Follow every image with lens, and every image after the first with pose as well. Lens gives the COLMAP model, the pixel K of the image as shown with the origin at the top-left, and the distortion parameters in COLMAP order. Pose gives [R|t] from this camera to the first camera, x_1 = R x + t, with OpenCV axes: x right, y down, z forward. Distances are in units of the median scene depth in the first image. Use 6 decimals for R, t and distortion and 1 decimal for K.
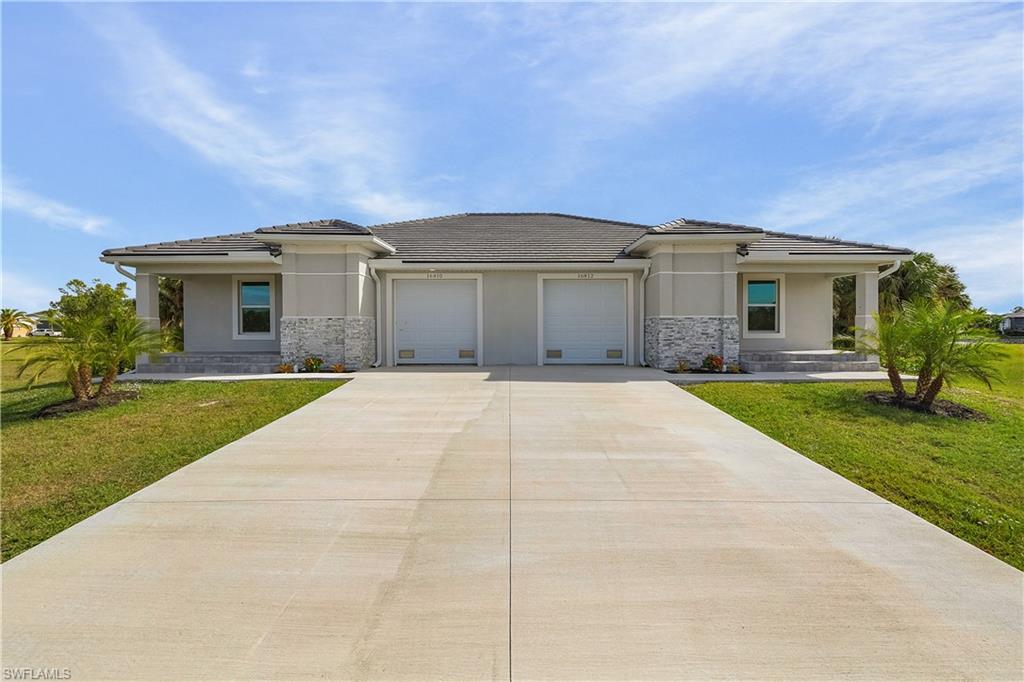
lens RADIAL K [[425.0, 0, 511.3], [0, 425.0, 326.0], [0, 0, 1]] dist [0.000366, 0.000062]
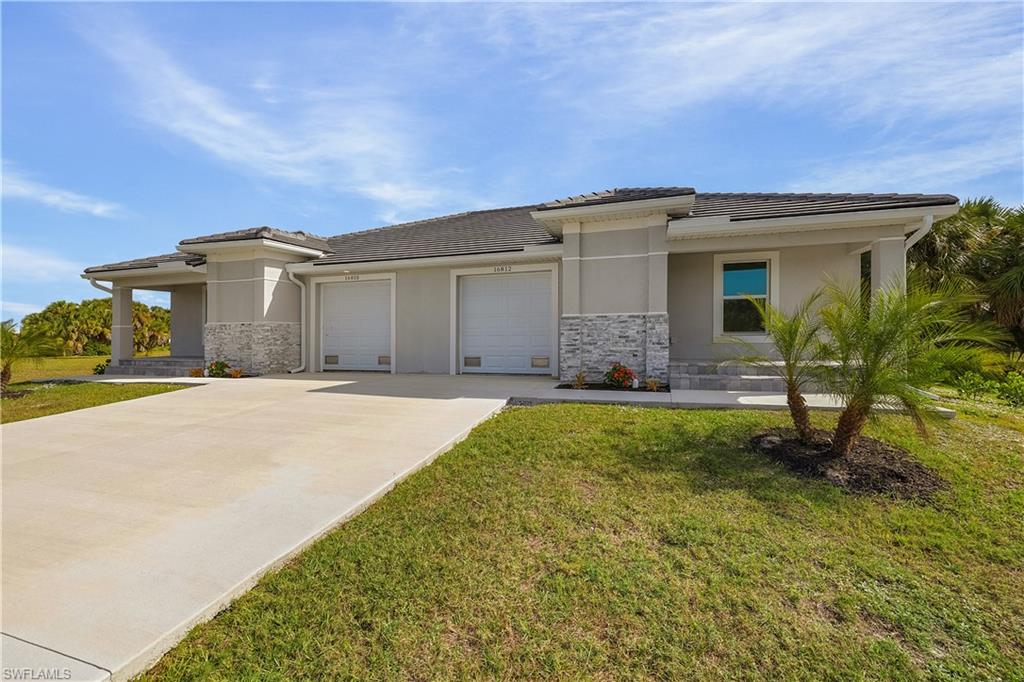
lens RADIAL K [[437.0, 0, 513.5], [0, 437.0, 333.8], [0, 0, 1]] dist [0.001162, 0.000067]
pose [[0.951857, -0.007986, -0.306438, 0.507730], [0.007562, 0.999968, -0.002570, 0.013431], [0.306449, 0.000129, 0.951887, 0.202539]]
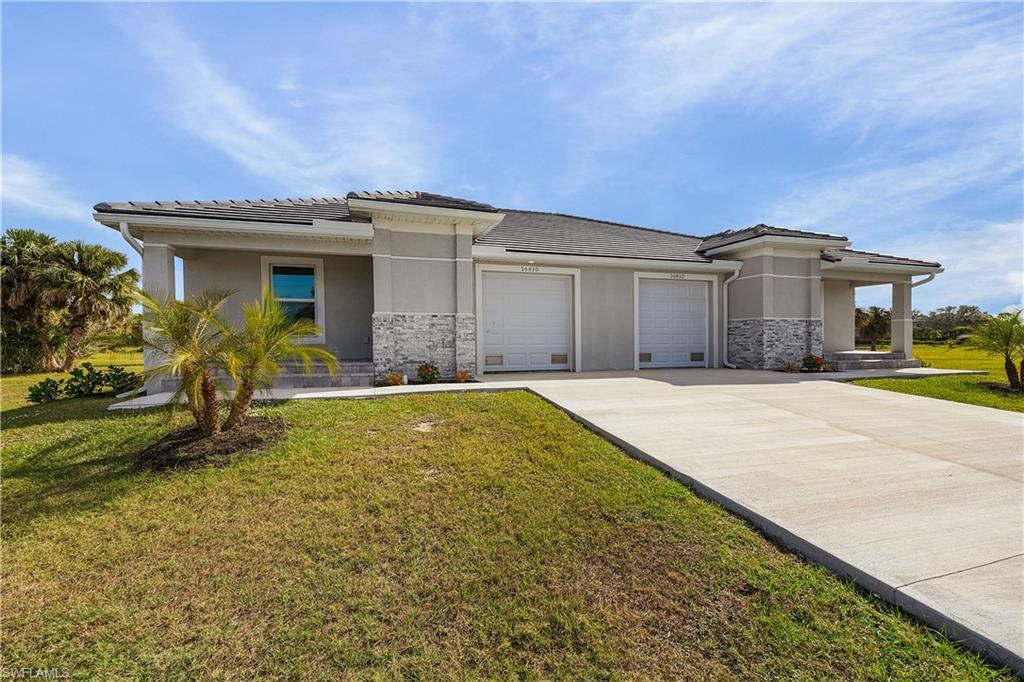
lens RADIAL K [[429.0, 0, 505.1], [0, 429.0, 340.4], [0, 0, 1]] dist [0.002525, 0.000020]
pose [[0.958280, -0.002175, 0.285823, -0.528833], [-0.002108, 0.999890, 0.014673, 0.016328], [-0.285823, -0.014664, 0.958170, 0.194425]]
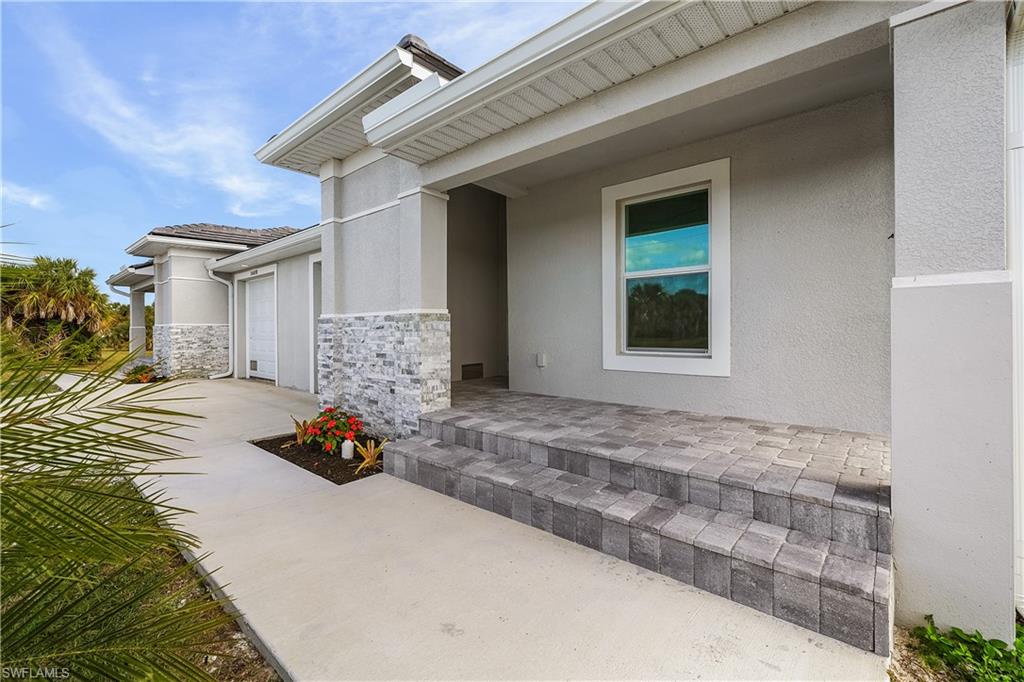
lens RADIAL K [[437.0, 0, 513.5], [0, 437.0, 333.8], [0, 0, 1]] dist [0.001162, 0.000067]
pose [[0.751159, 0.003597, -0.660112, 0.830672], [0.001214, 0.999976, 0.006831, -0.005361], [0.660121, -0.005933, 0.751136, 0.769376]]
